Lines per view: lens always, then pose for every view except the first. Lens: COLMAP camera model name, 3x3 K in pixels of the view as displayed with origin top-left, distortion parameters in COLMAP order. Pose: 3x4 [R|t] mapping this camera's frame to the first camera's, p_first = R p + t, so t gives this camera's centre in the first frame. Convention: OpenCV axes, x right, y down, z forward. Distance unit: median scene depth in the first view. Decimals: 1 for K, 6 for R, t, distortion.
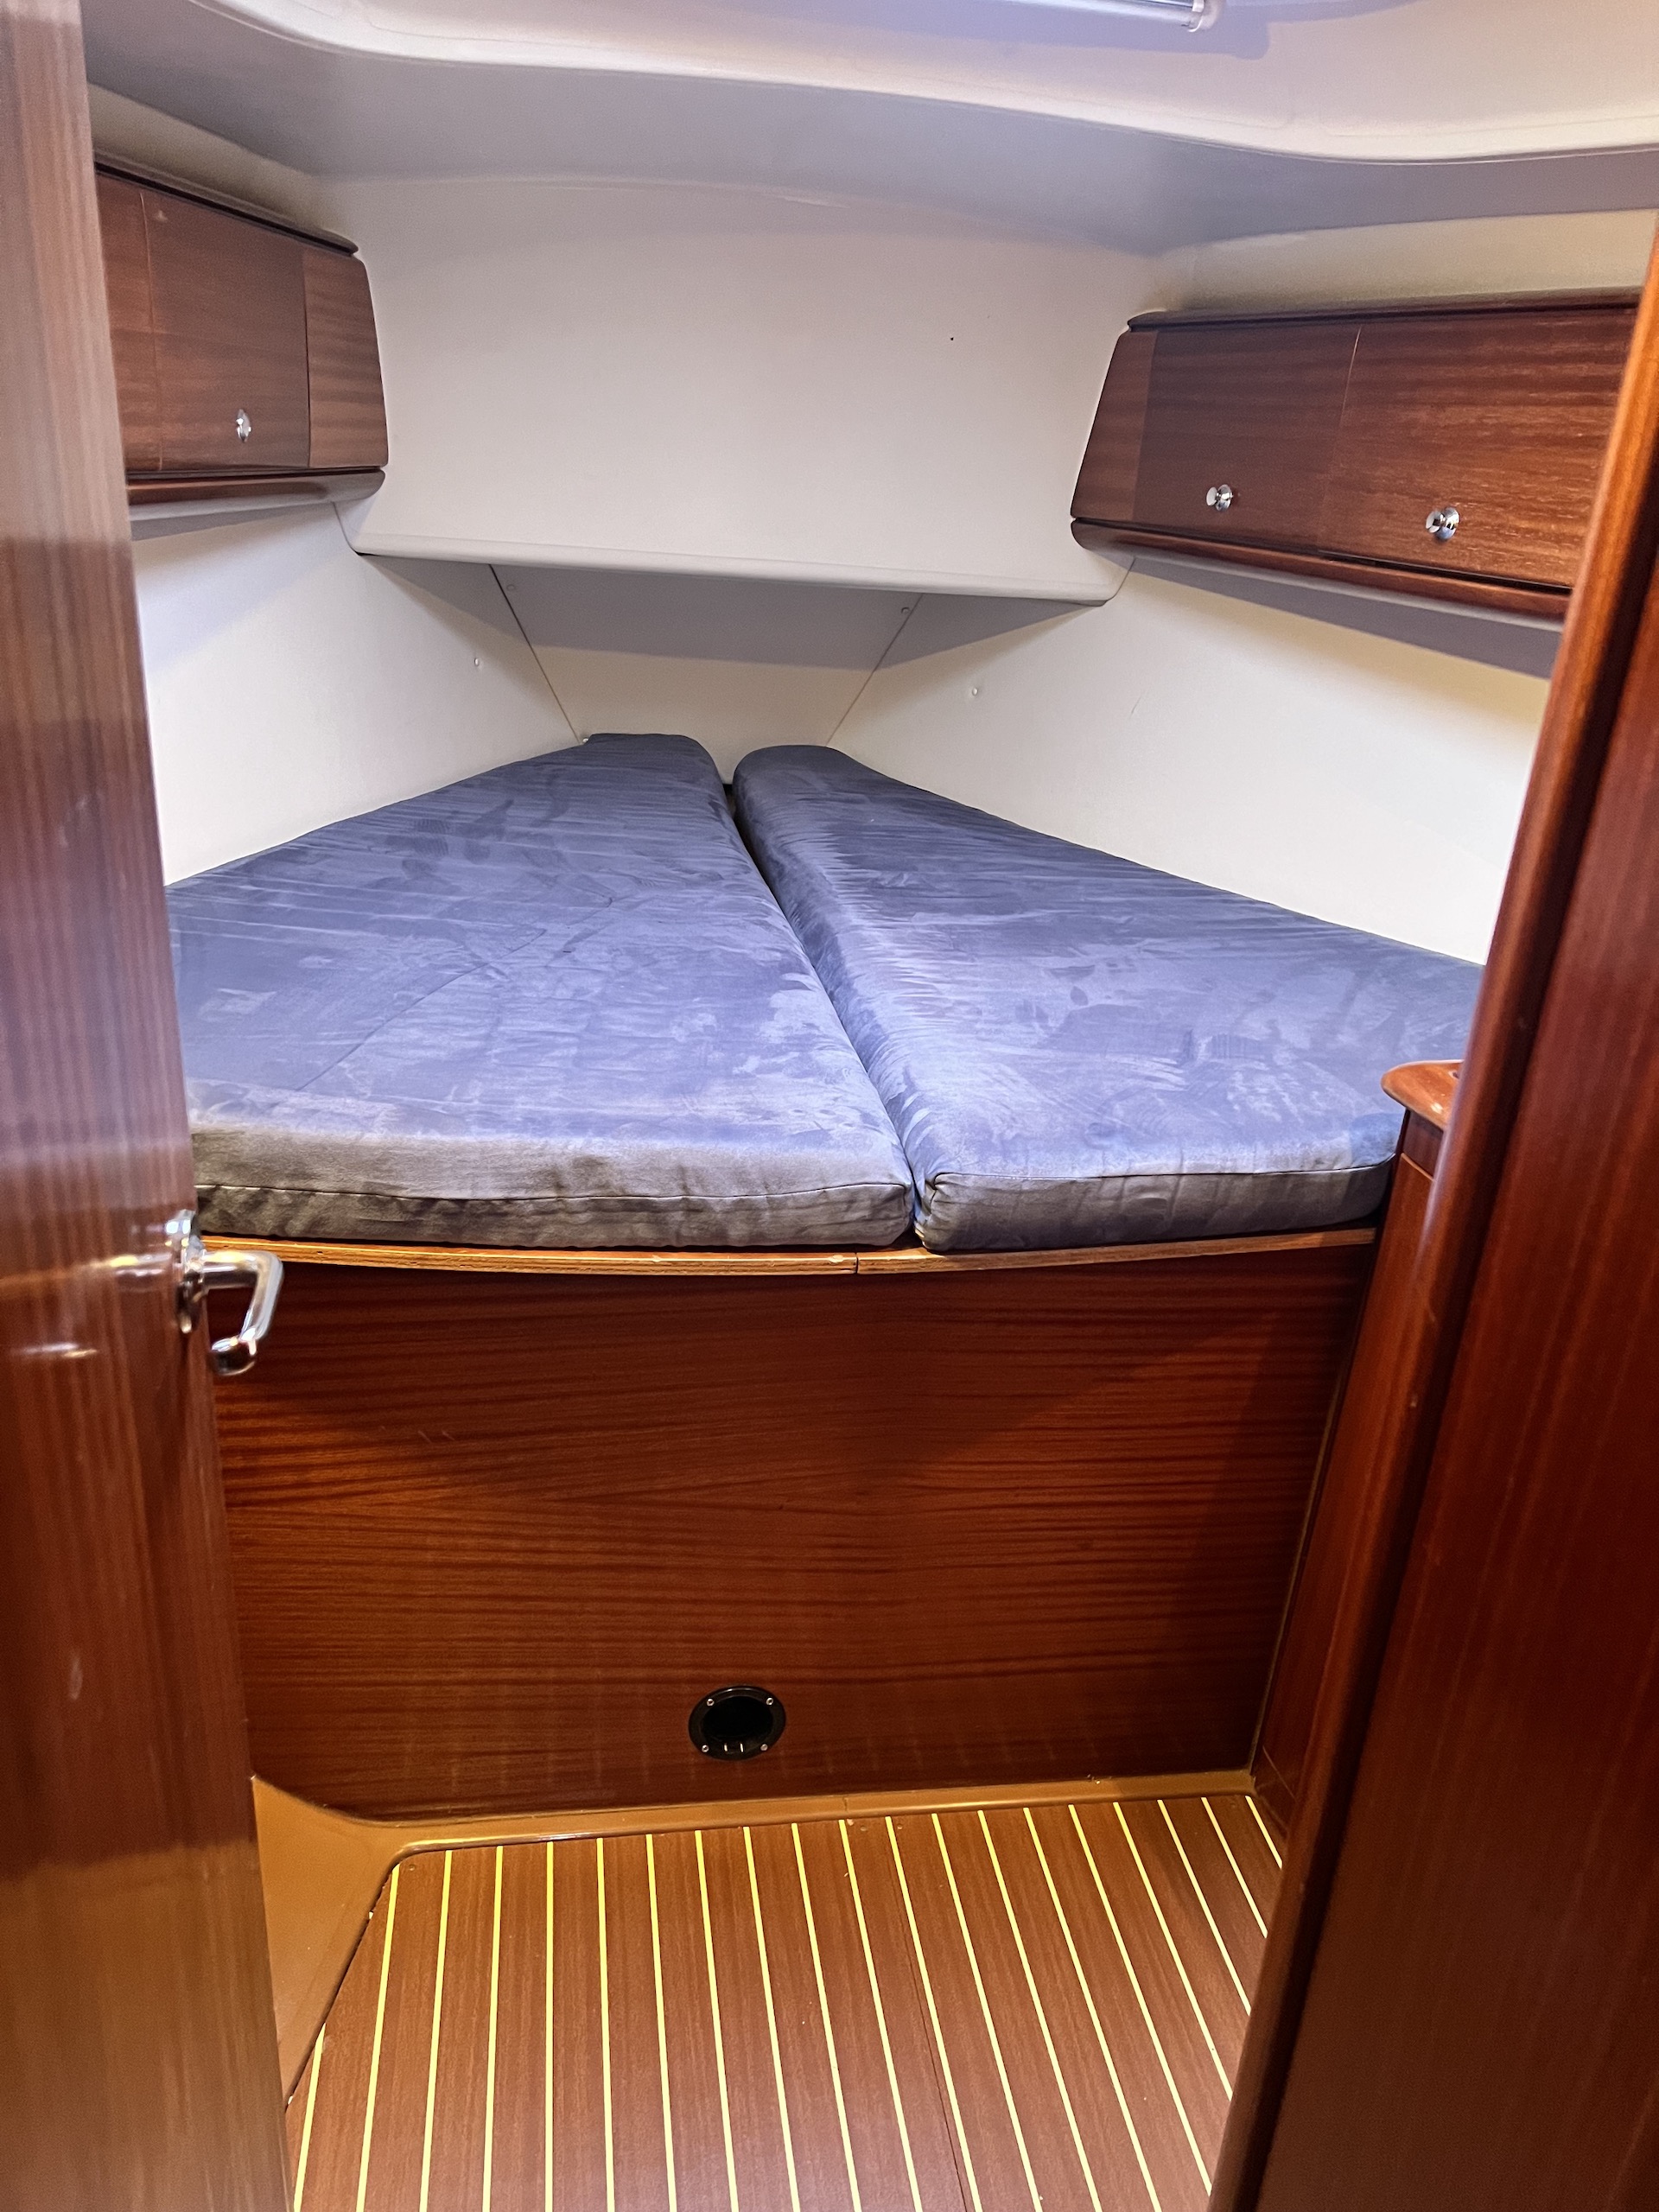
lens RADIAL K [[1625.5, 0, 828.6], [0, 1625.5, 1101.8], [0, 0, 1]] dist [0.003230, 0.000624]
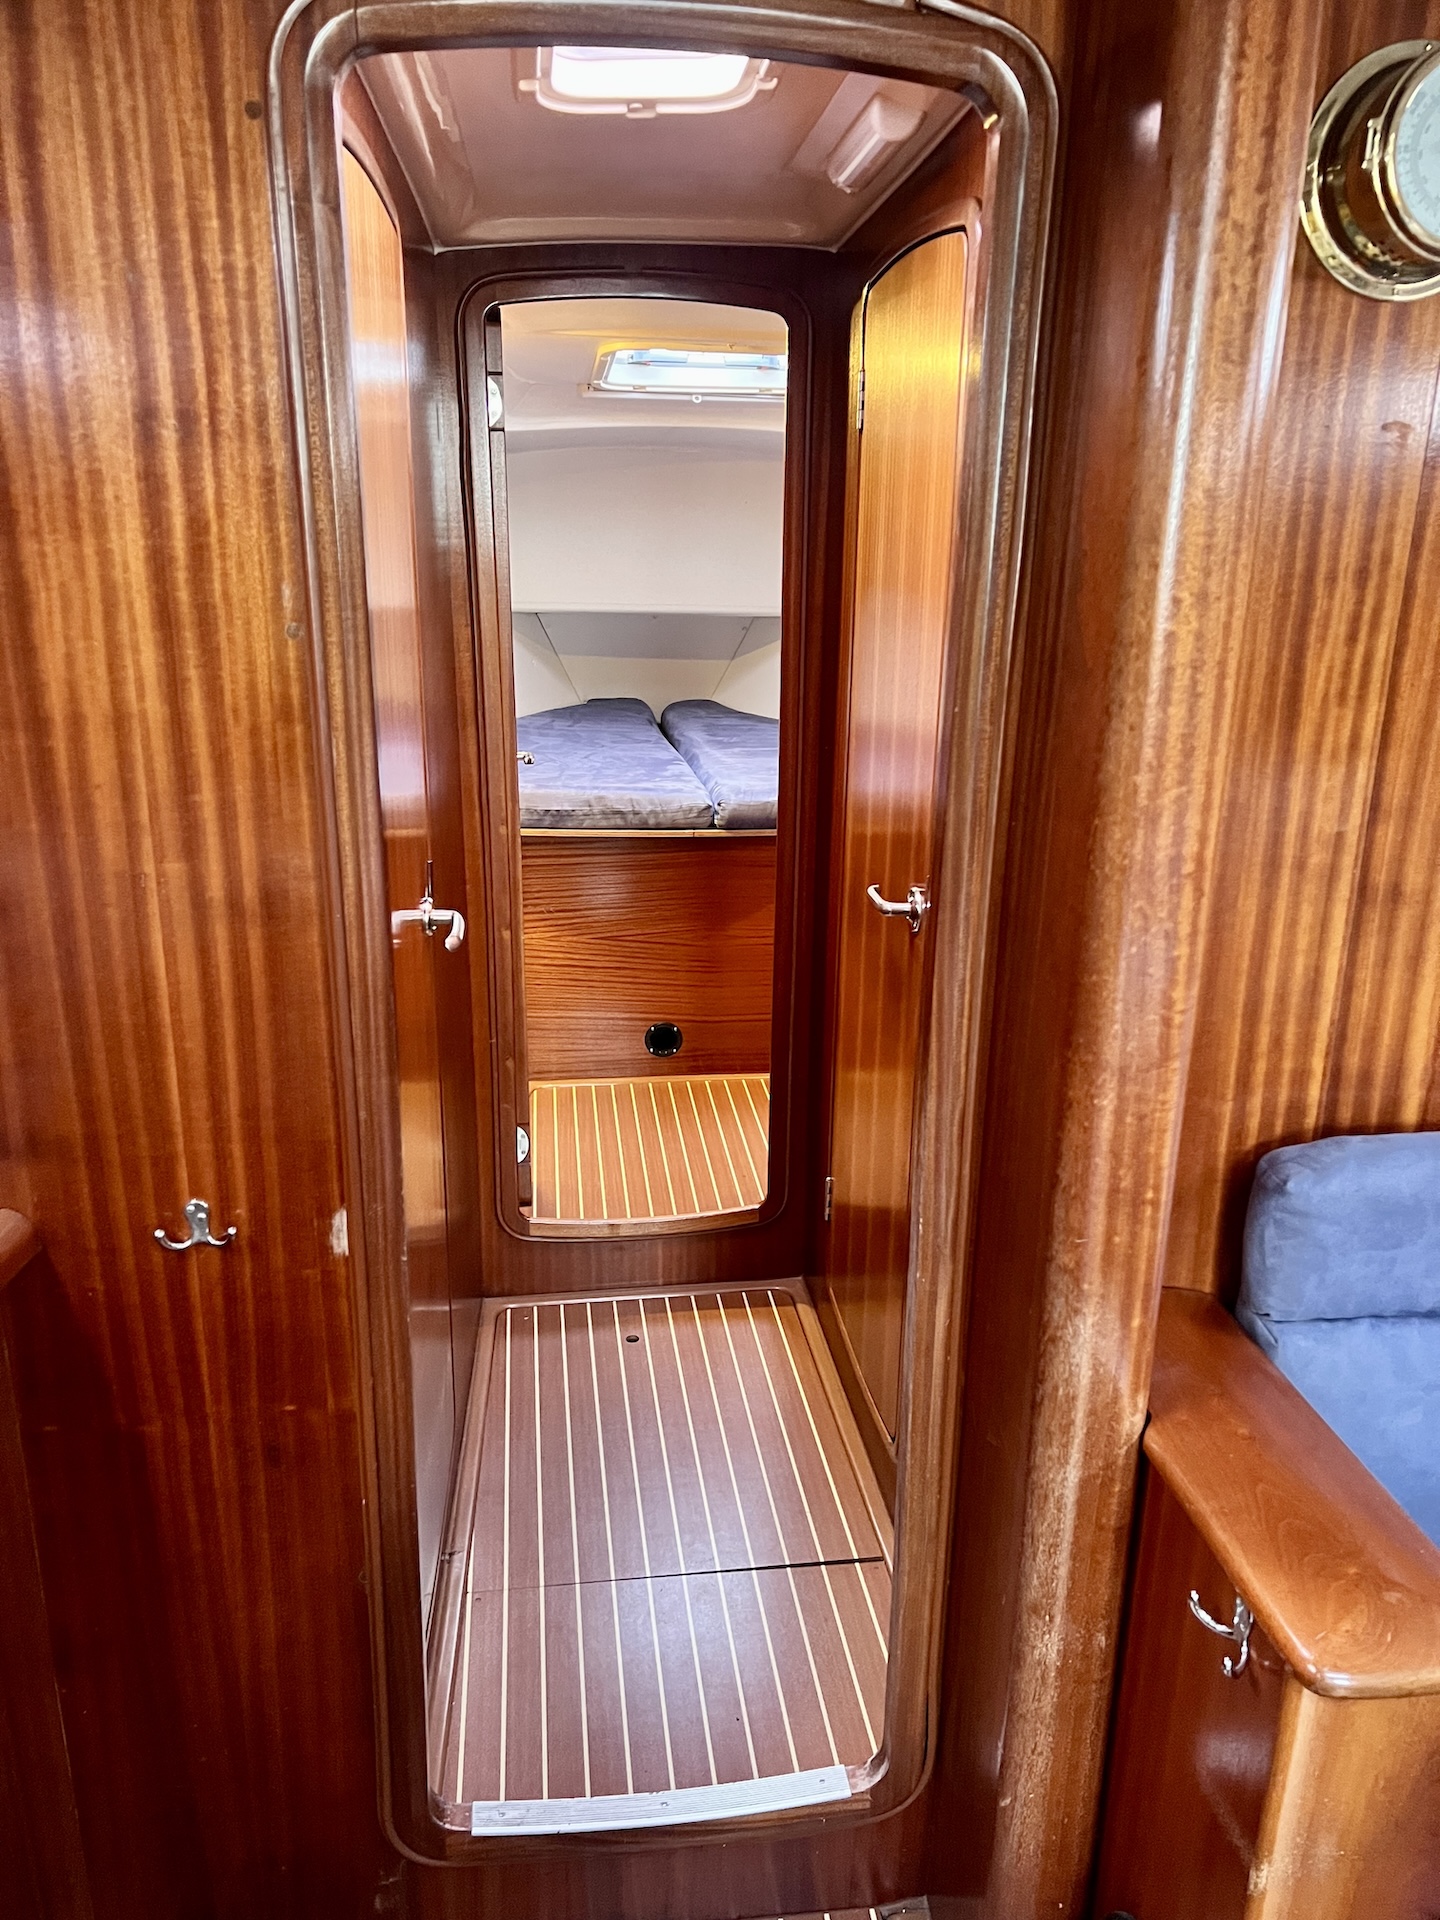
lens RADIAL K [[1410.9, 0, 716.4], [0, 1410.9, 972.1], [0, 0, 1]] dist [0.003230, 0.000624]
pose [[0.997728, -0.046557, -0.048705, 0.164714], [0.042113, 0.995176, -0.088613, 0.560117], [0.052595, 0.086360, 0.994875, -1.433330]]
